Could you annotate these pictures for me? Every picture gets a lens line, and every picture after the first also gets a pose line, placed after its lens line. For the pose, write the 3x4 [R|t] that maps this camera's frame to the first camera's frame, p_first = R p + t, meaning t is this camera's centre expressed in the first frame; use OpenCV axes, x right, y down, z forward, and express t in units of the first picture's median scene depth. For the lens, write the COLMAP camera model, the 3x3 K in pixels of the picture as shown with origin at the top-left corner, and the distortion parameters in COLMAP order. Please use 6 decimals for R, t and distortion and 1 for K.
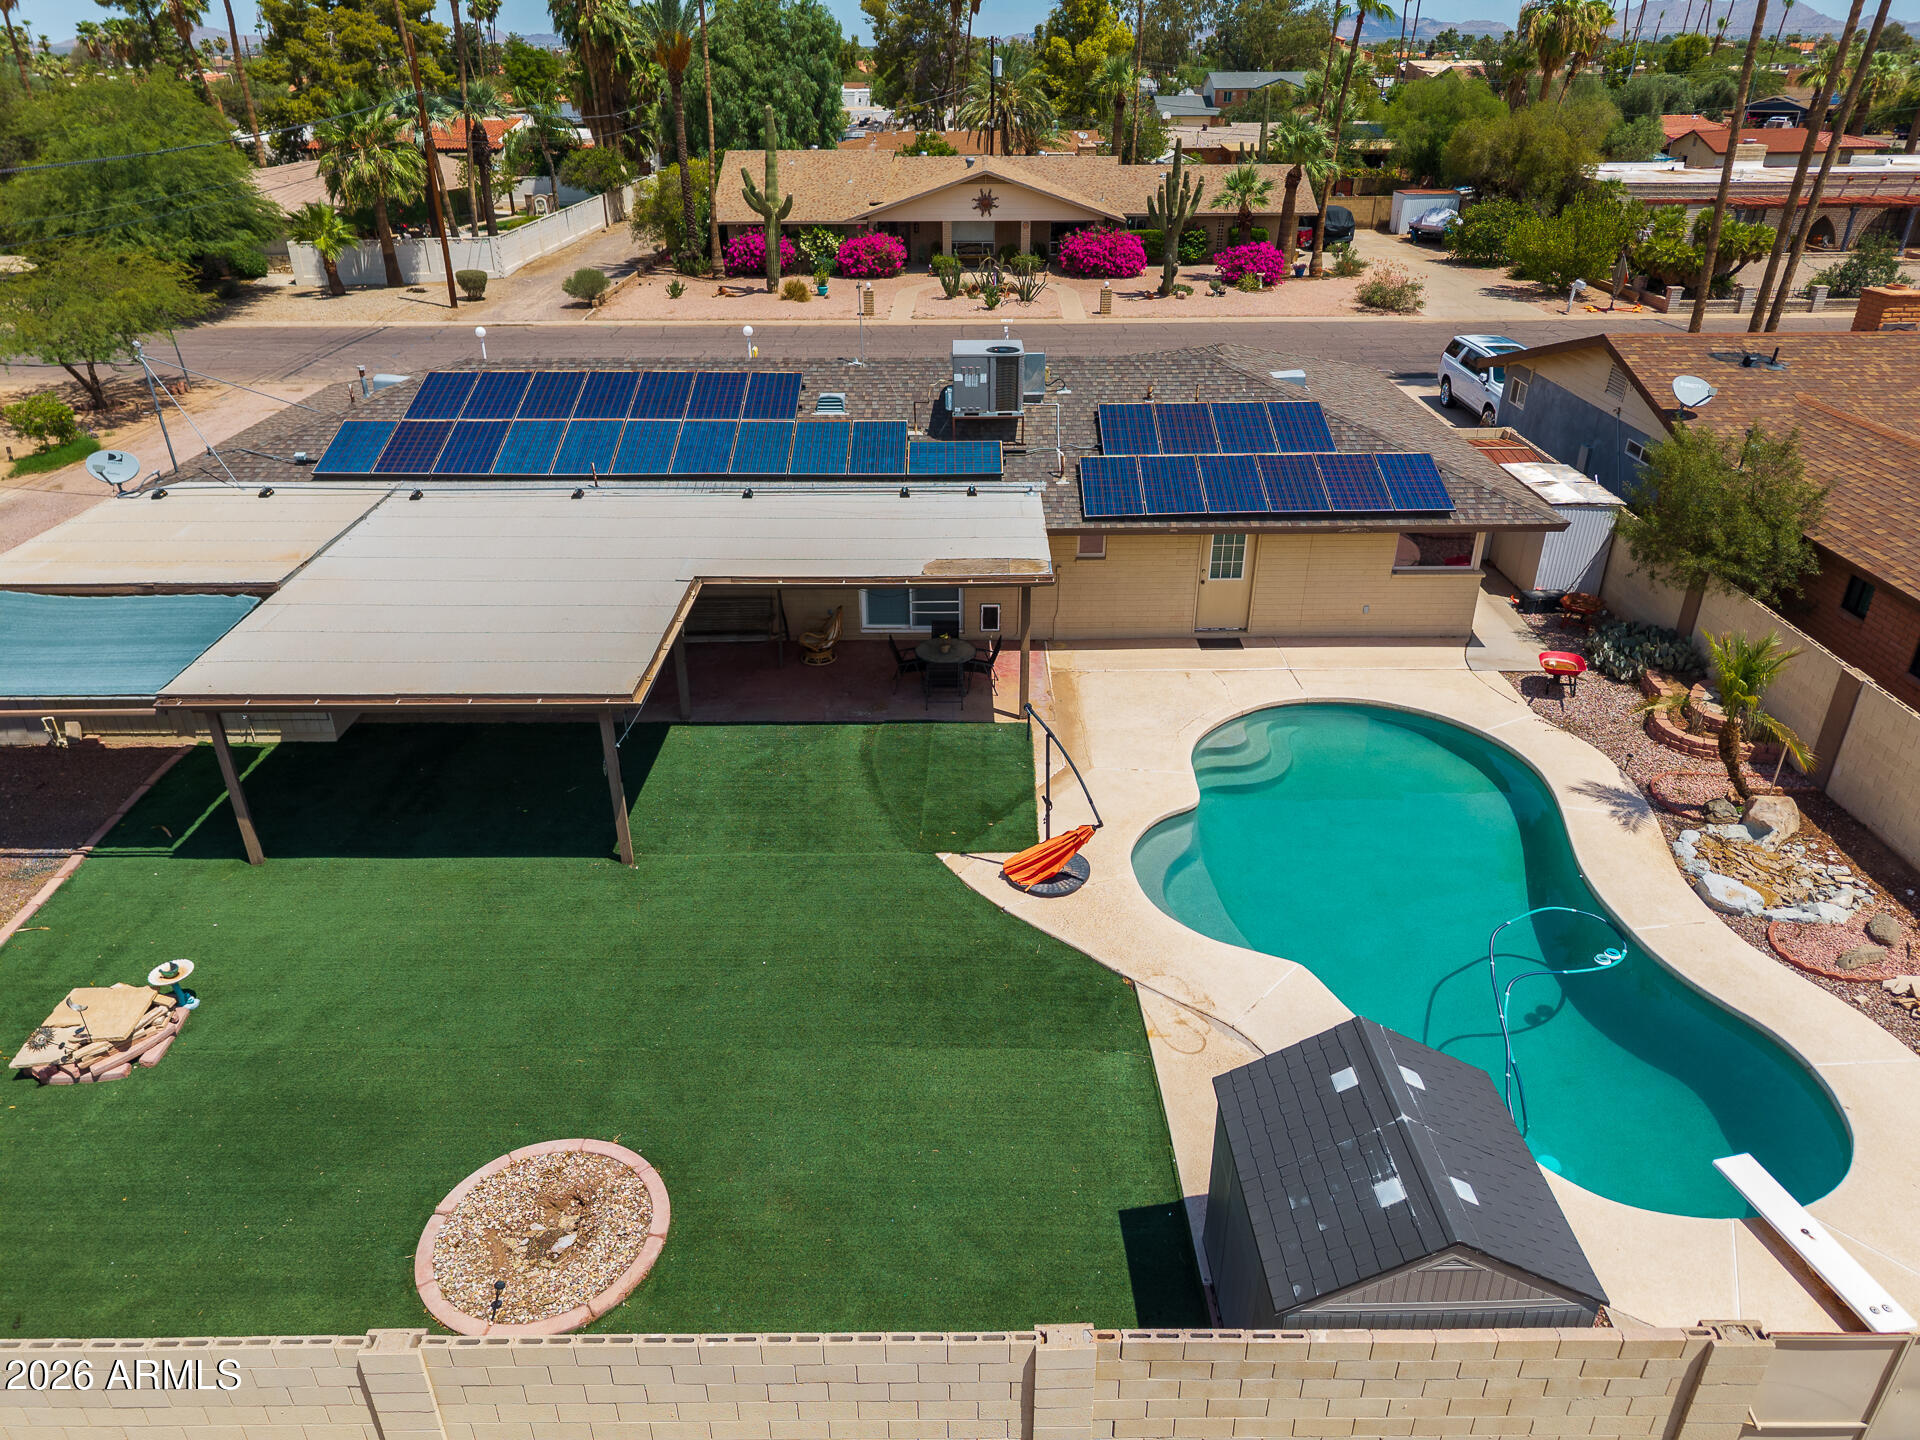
lens RADIAL K [[1279.6, 0, 960.0], [0, 1279.6, 720.0], [0, 0, 1]] dist [0.011915, -0.001945]
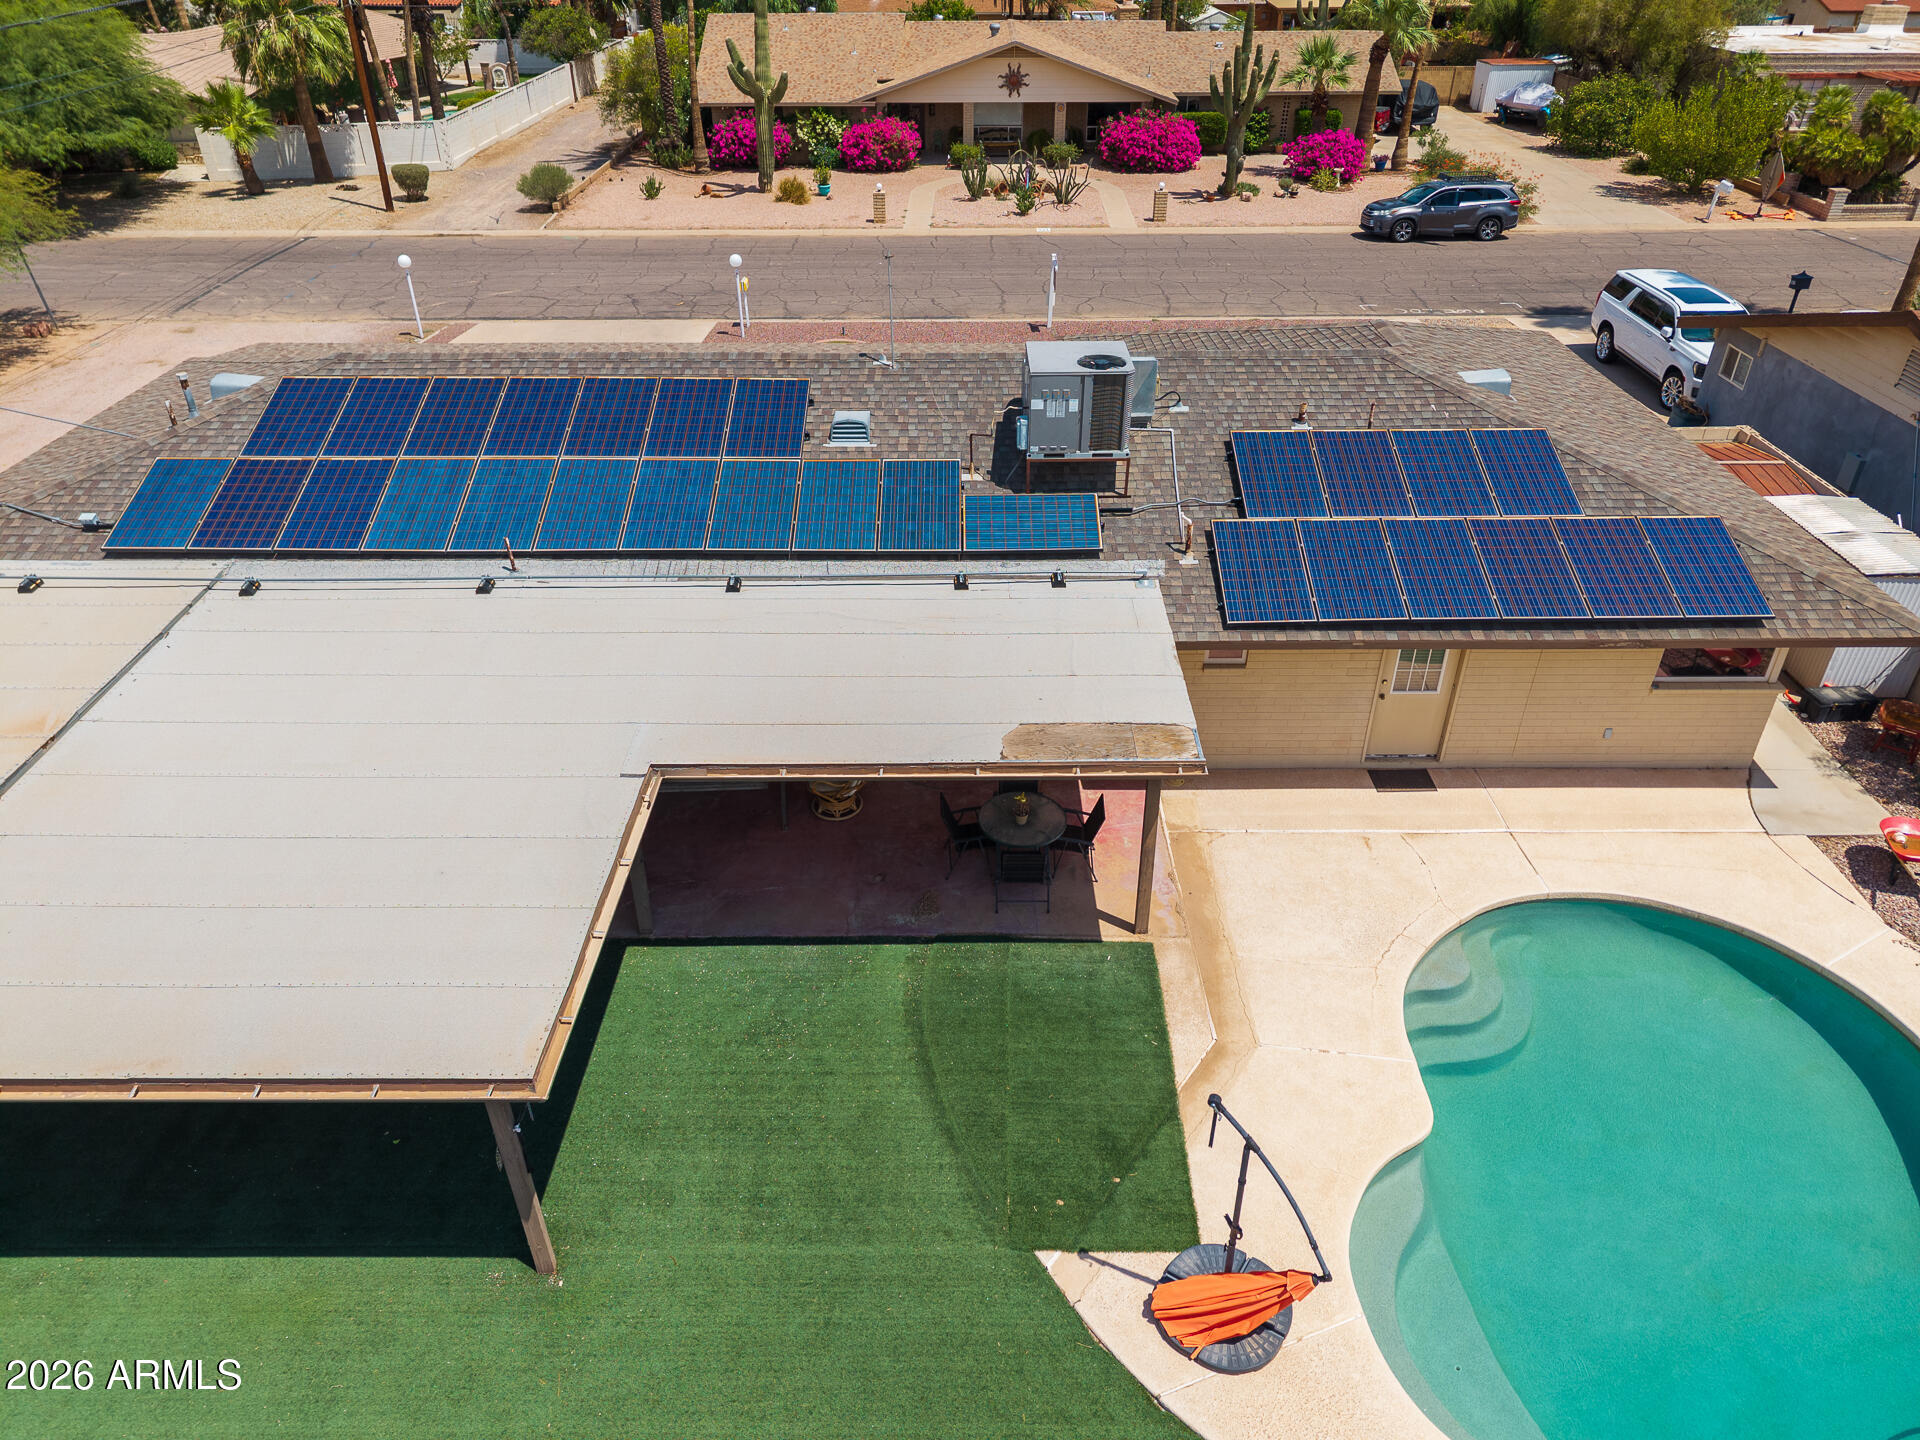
lens RADIAL K [[1279.6, 0, 960.0], [0, 1279.6, 720.0], [0, 0, 1]] dist [0.011915, -0.001945]
pose [[1.000000, 0.000580, 0.000296, -0.037670], [-0.000605, 0.995533, 0.094415, -0.143709], [-0.000240, -0.094415, 0.995533, 0.262755]]
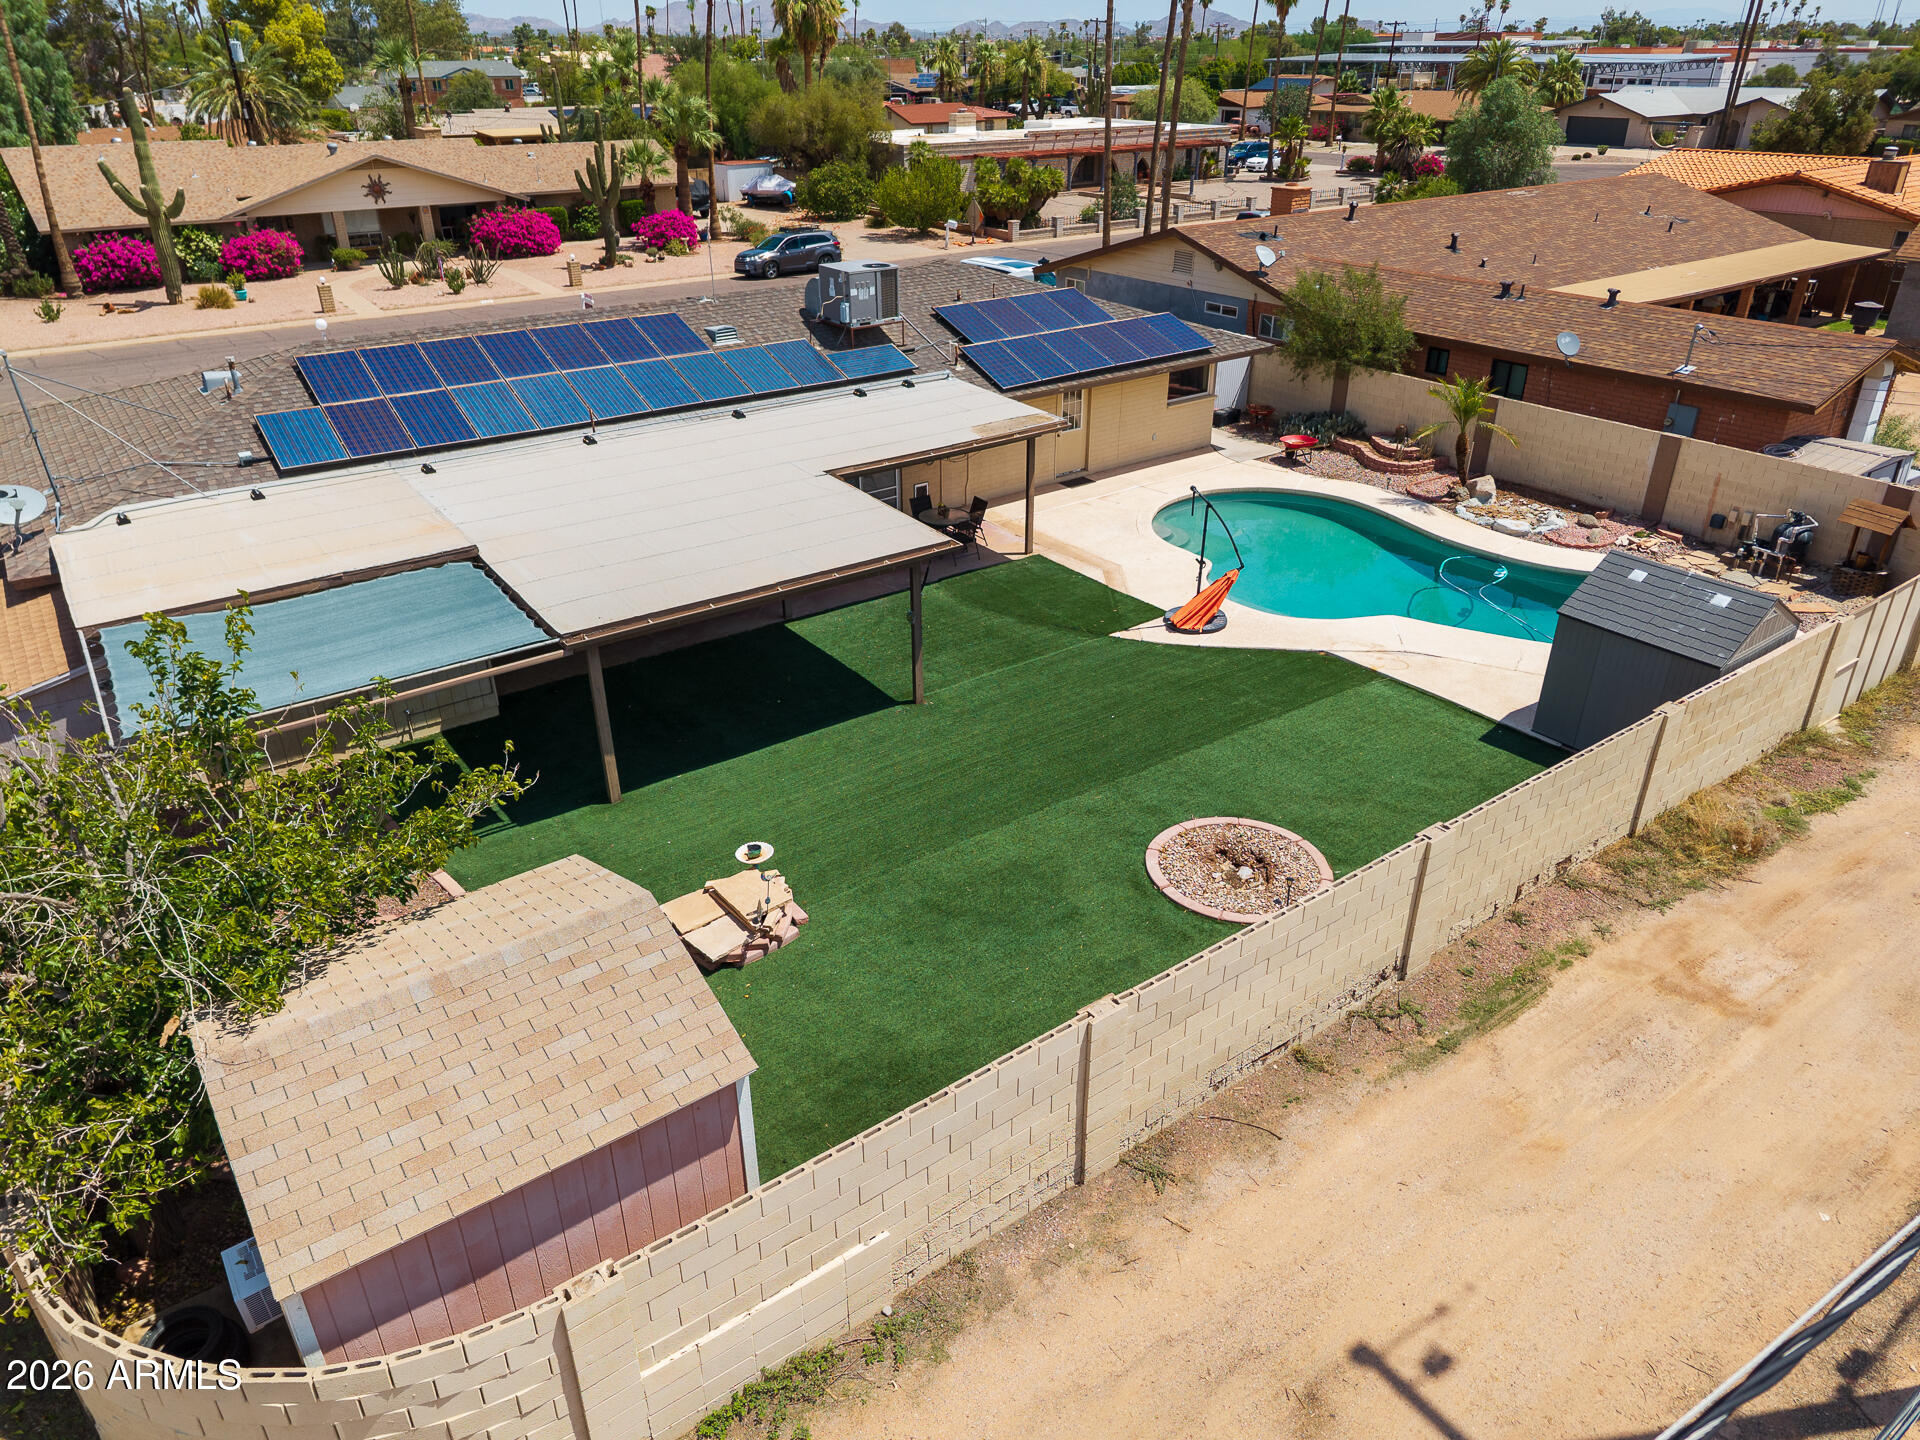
lens RADIAL K [[1271.1, 0, 960.0], [0, 1271.1, 720.0], [0, 0, 1]] dist [0.032455, -0.035394]
pose [[0.809059, -0.275942, 0.518921, -0.547212], [0.273761, 0.958234, 0.082724, 0.027491], [-0.520075, 0.075132, 0.850810, 0.004273]]
